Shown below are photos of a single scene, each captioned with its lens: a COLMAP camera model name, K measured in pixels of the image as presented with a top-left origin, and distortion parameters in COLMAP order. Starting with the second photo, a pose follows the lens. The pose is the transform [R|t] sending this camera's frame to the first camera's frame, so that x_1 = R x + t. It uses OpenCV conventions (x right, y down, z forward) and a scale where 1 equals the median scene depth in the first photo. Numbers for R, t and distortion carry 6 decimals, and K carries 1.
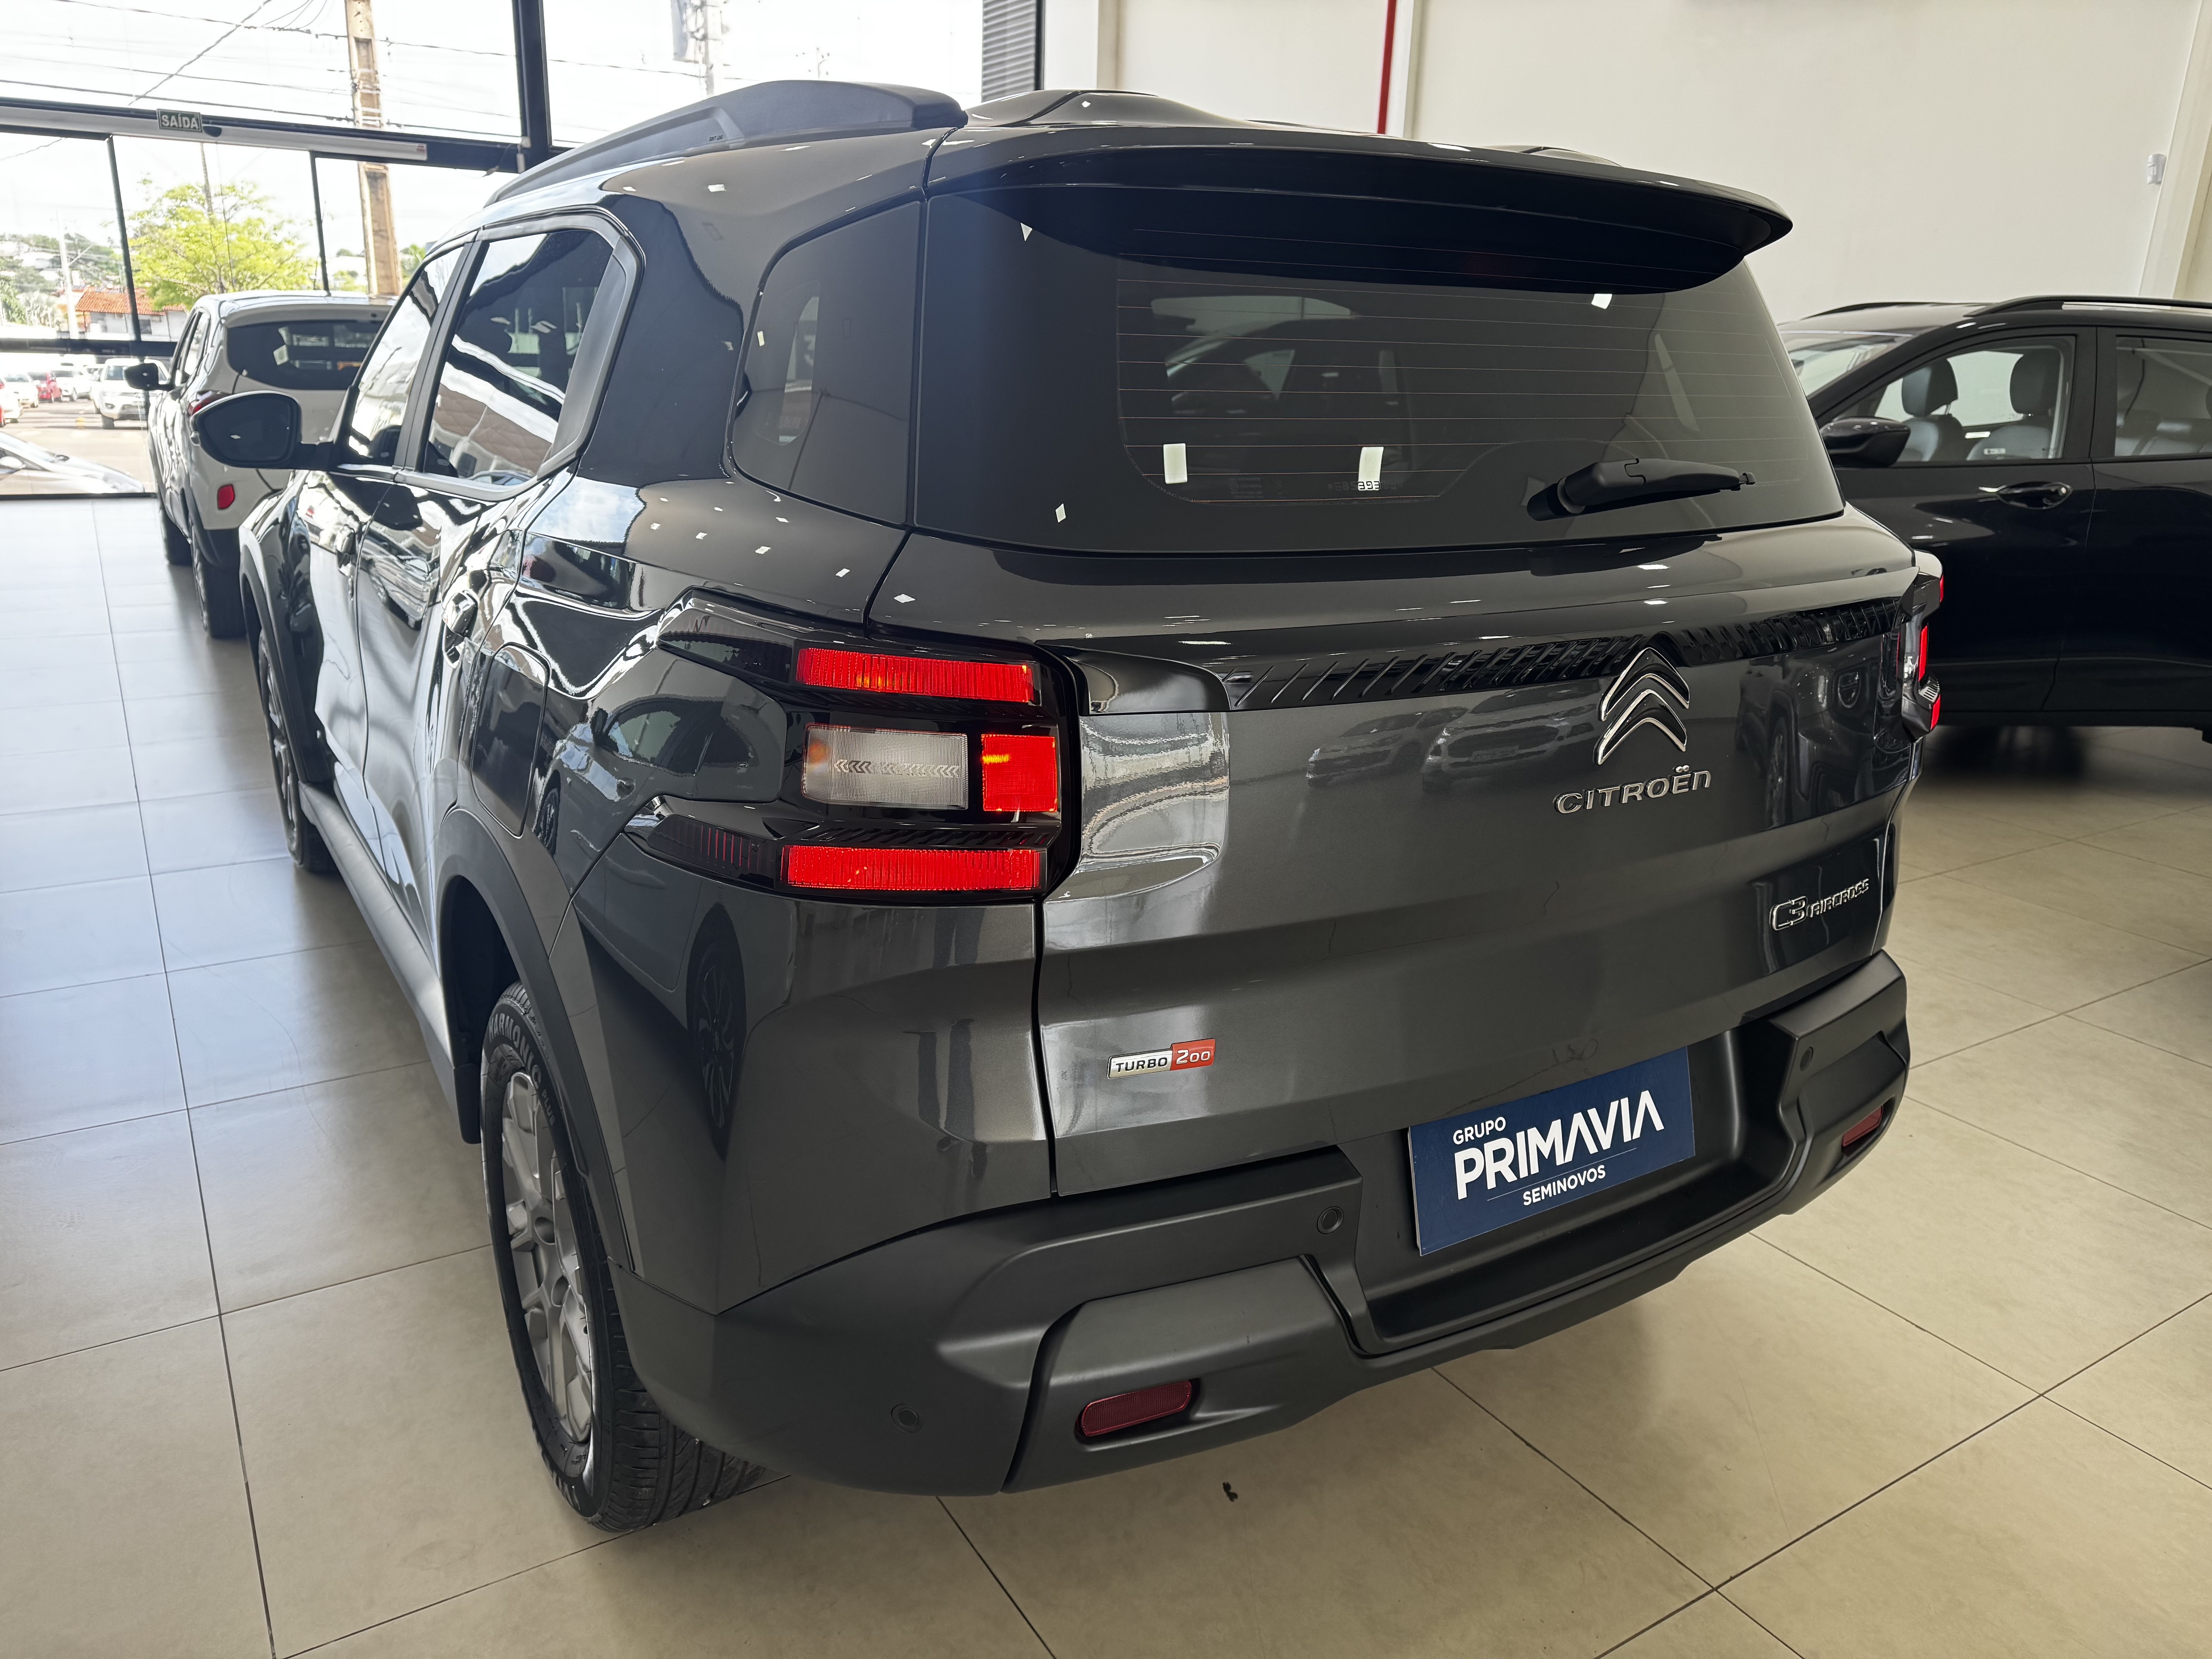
lens RADIAL K [[1574.7, 0, 1106.0], [0, 1574.7, 829.5], [0, 0, 1]] dist [0.007527, -0.005641]
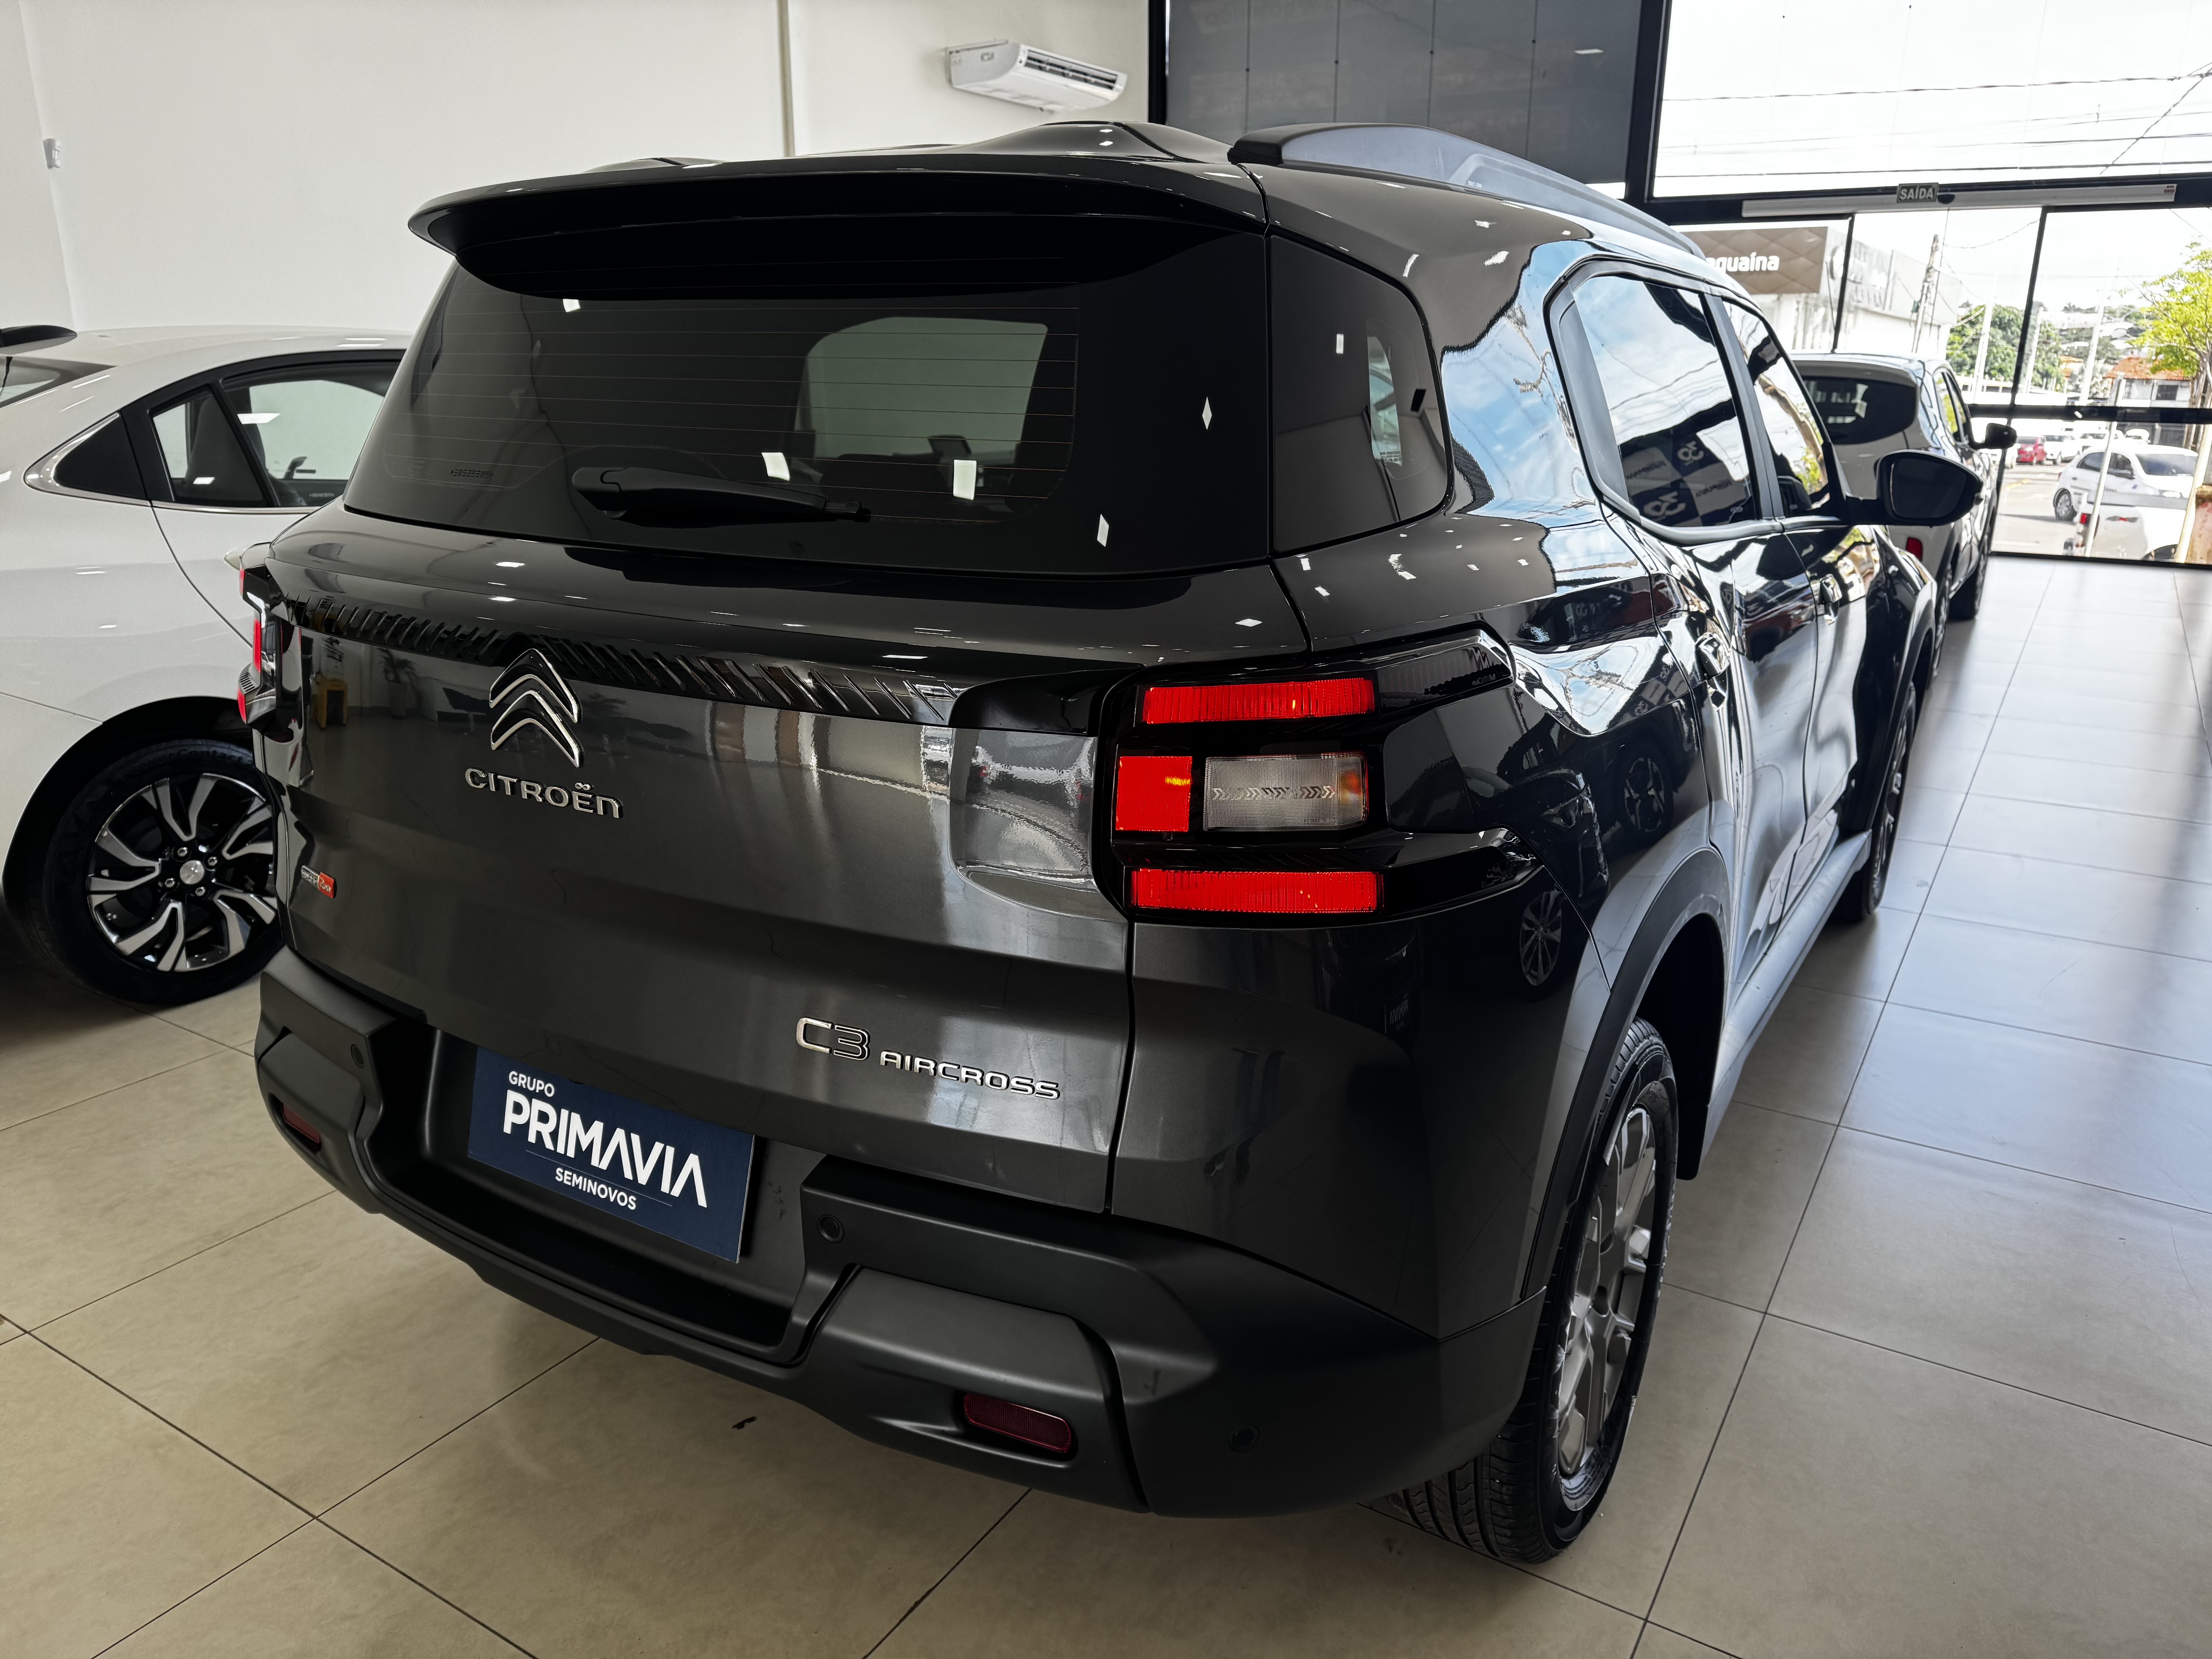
lens RADIAL K [[1571.3, 0, 1106.1], [0, 1571.3, 837.5], [0, 0, 1]] dist [-0.014121, 0.002595]
pose [[0.446668, 0.228215, -0.865104, 1.274091], [-0.255170, 0.959257, 0.121304, -0.195249], [0.857541, 0.166566, 0.486703, 0.775512]]
